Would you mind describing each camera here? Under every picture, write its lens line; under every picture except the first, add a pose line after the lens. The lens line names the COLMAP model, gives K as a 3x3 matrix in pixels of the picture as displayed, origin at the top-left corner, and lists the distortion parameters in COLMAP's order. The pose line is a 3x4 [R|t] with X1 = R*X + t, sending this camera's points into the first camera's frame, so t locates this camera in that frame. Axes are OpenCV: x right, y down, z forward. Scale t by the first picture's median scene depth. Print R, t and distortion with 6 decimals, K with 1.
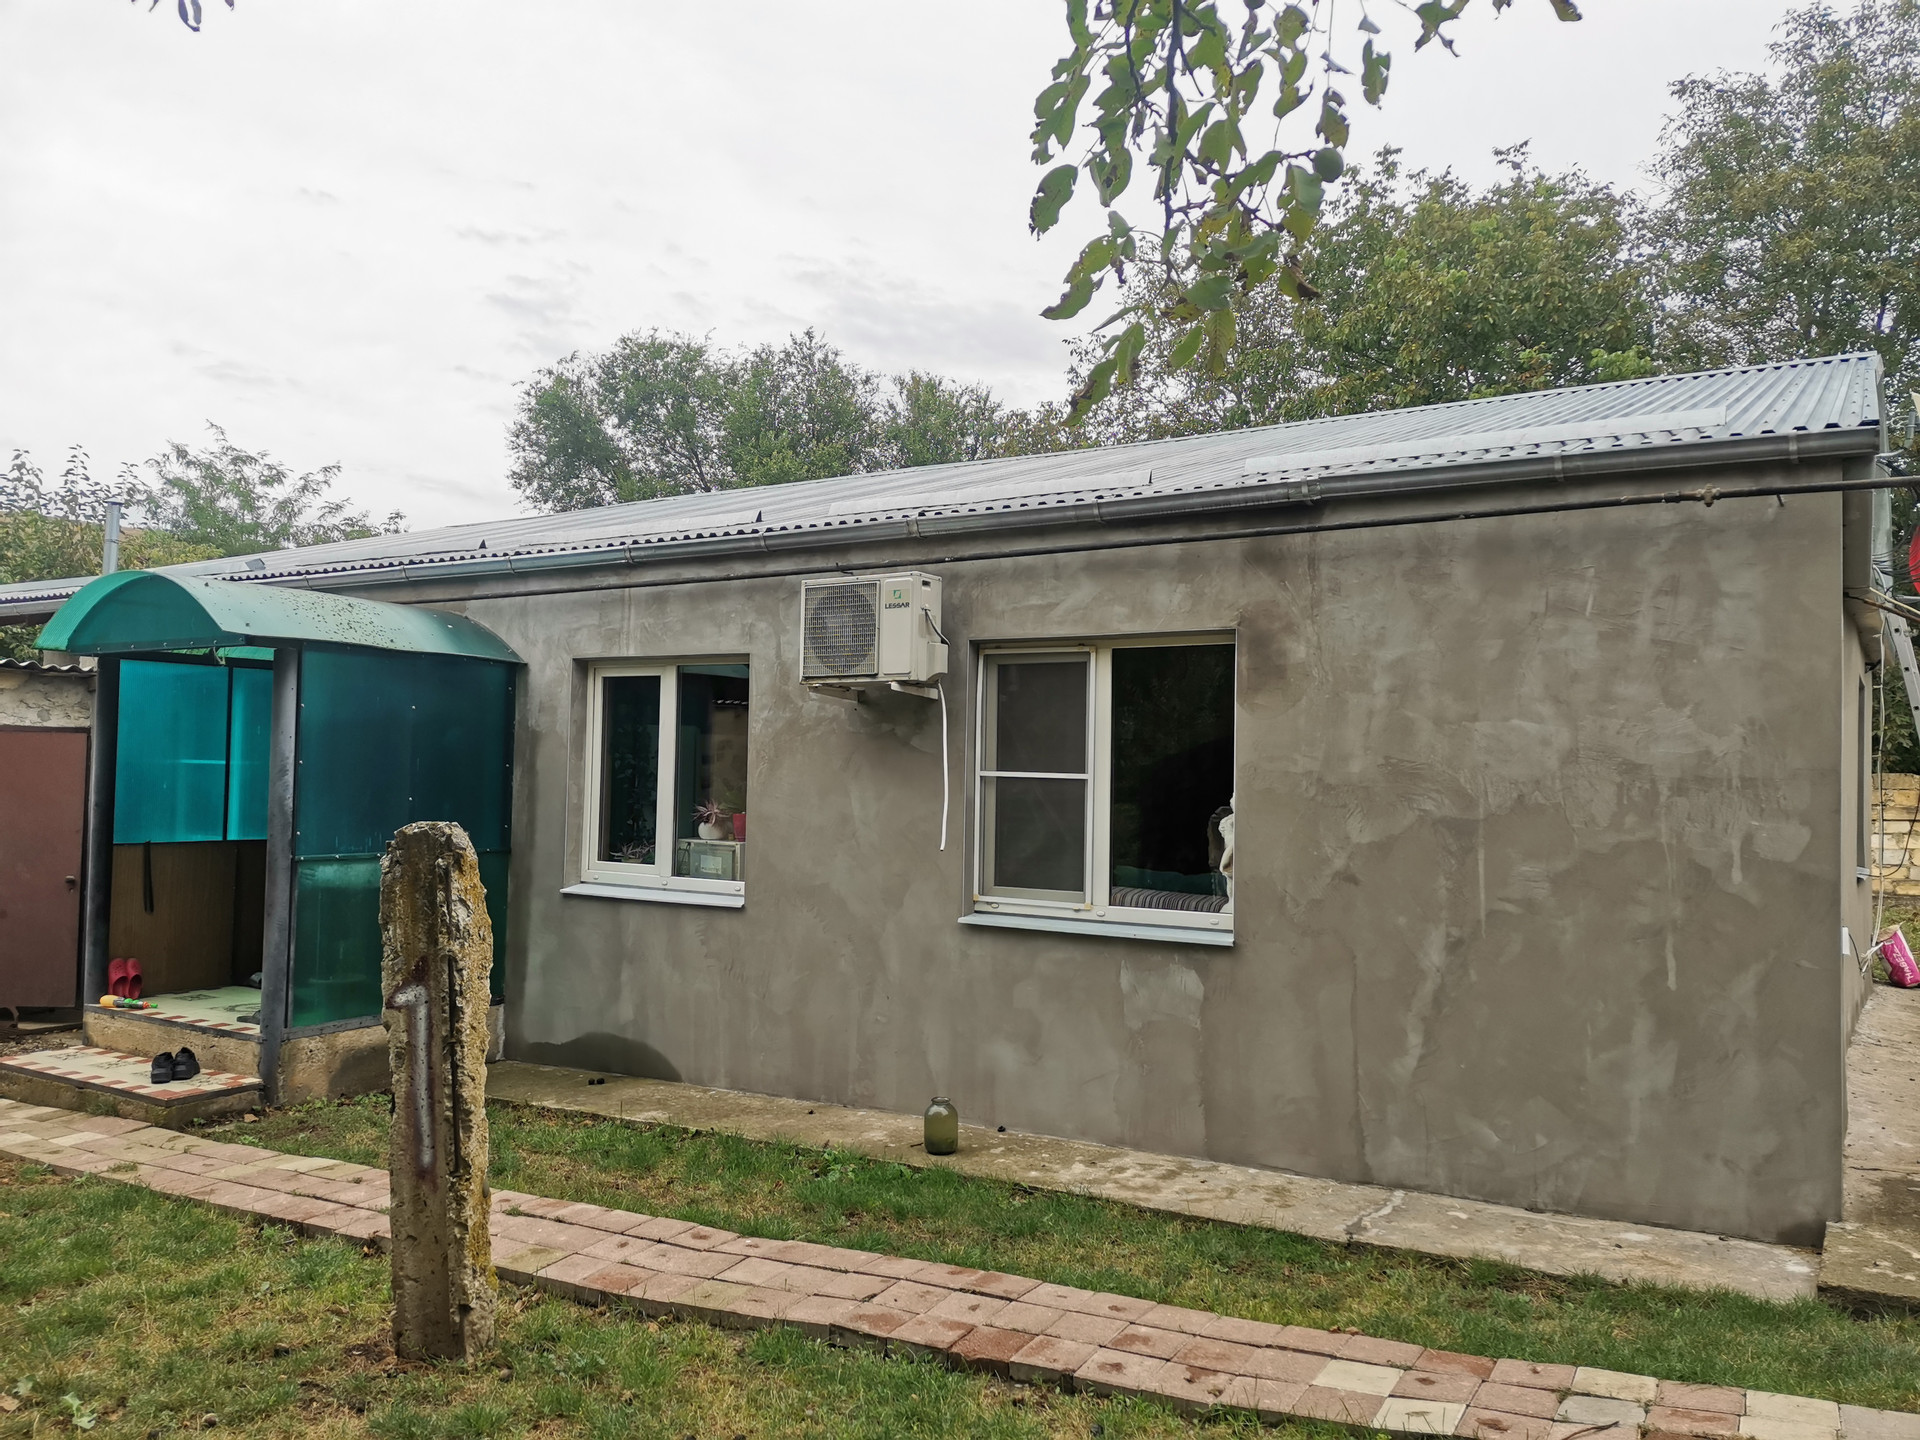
lens RADIAL K [[1428.7, 0, 980.1], [0, 1428.7, 719.3], [0, 0, 1]] dist [0.076669, -0.098458]
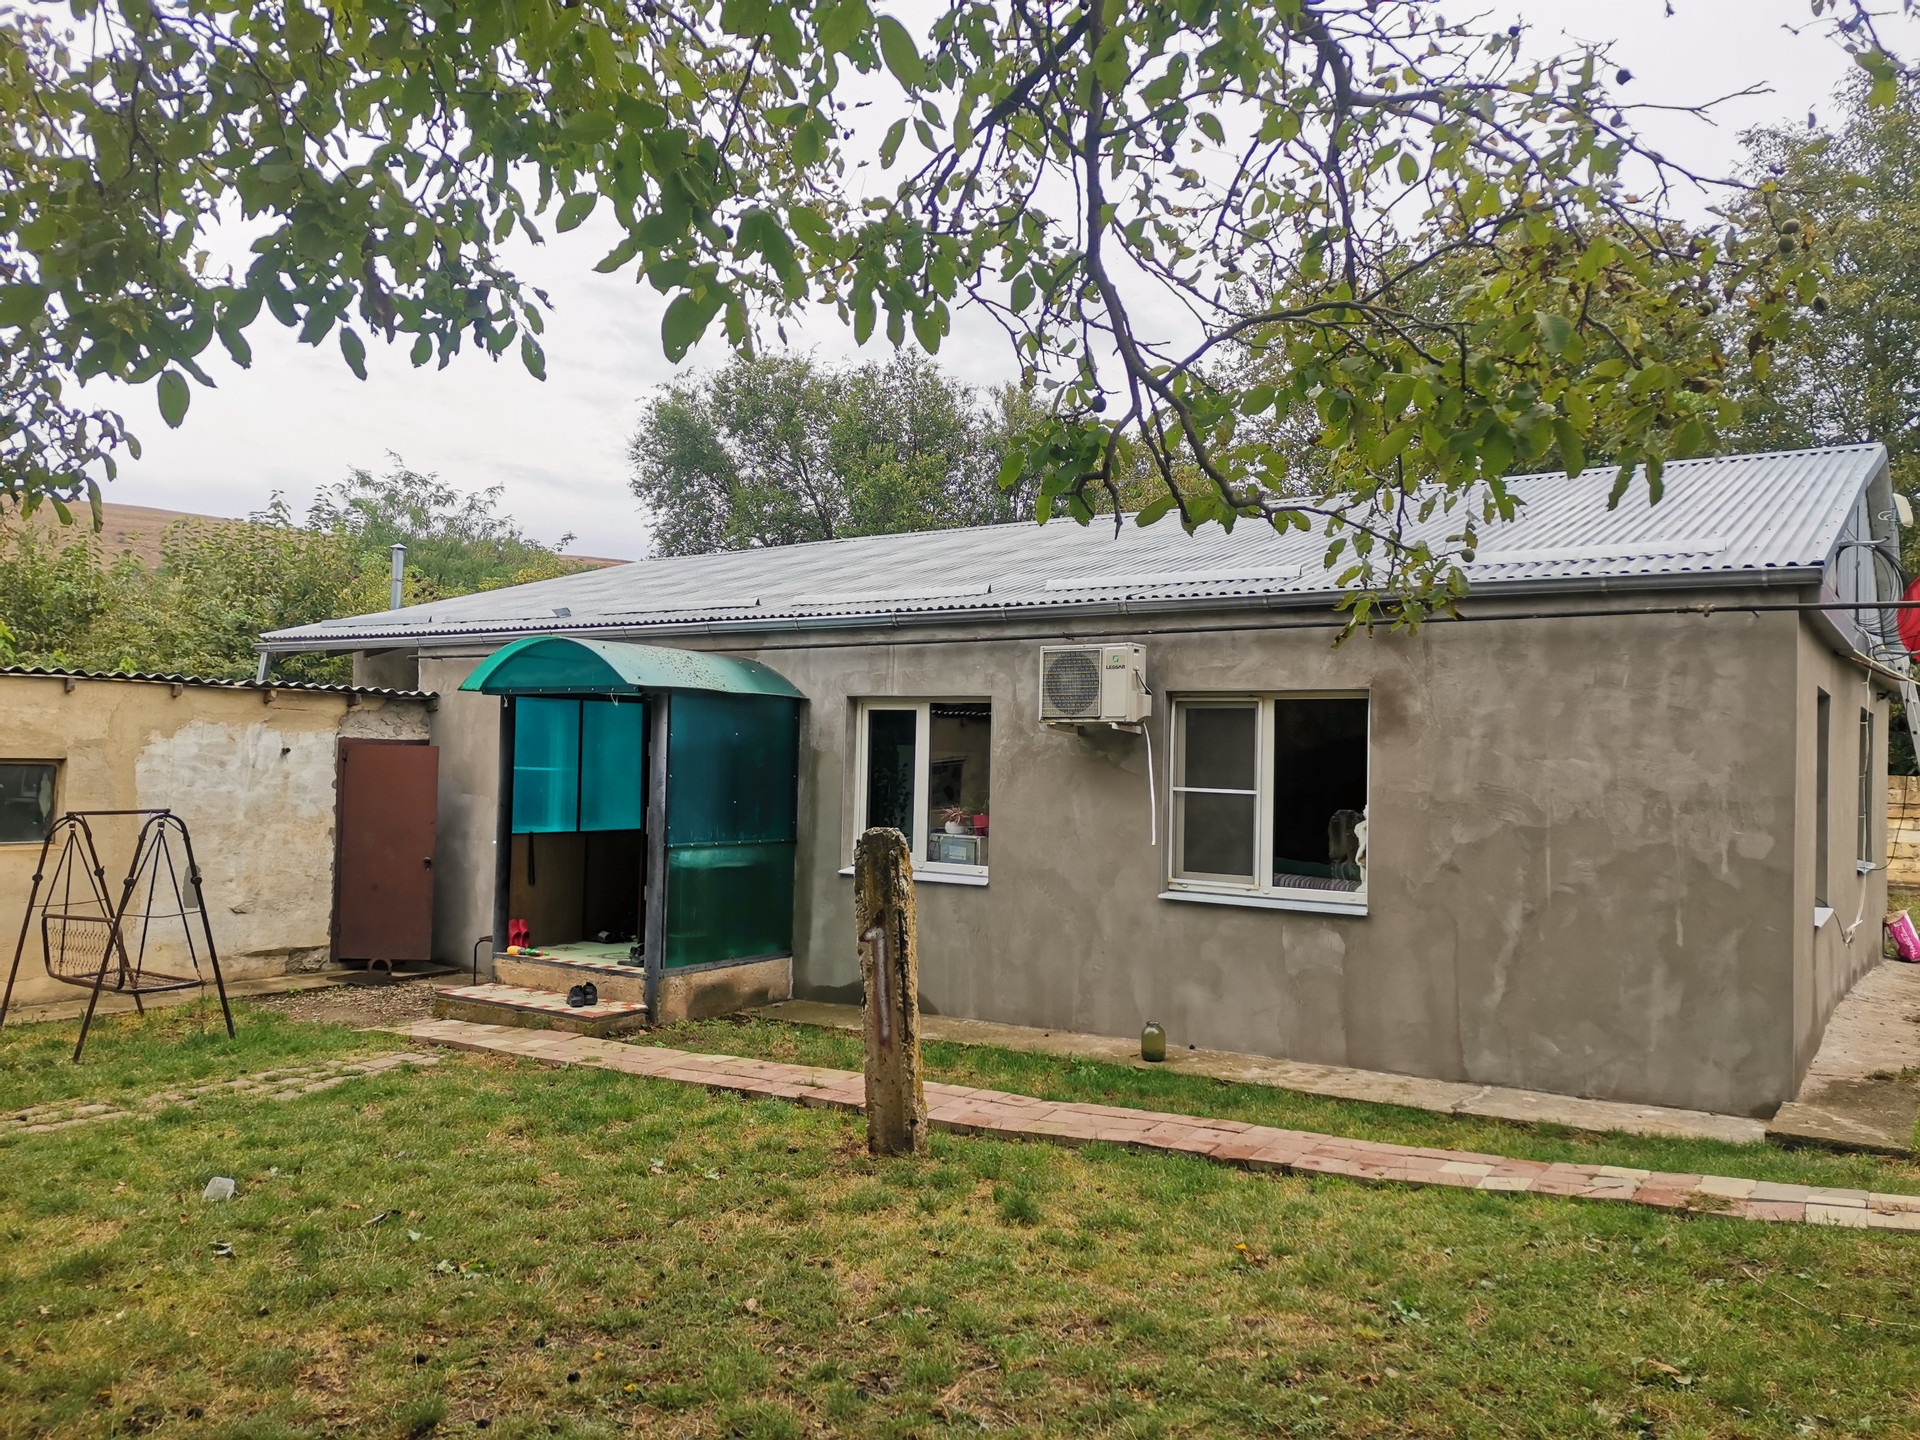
lens RADIAL K [[1427.3, 0, 972.8], [0, 1427.3, 717.6], [0, 0, 1]] dist [0.081640, -0.110547]
pose [[0.998601, 0.002635, -0.052803, -0.130113], [-0.002190, 0.999962, 0.008493, -0.045047], [0.052823, -0.008366, 0.998569, -0.406270]]
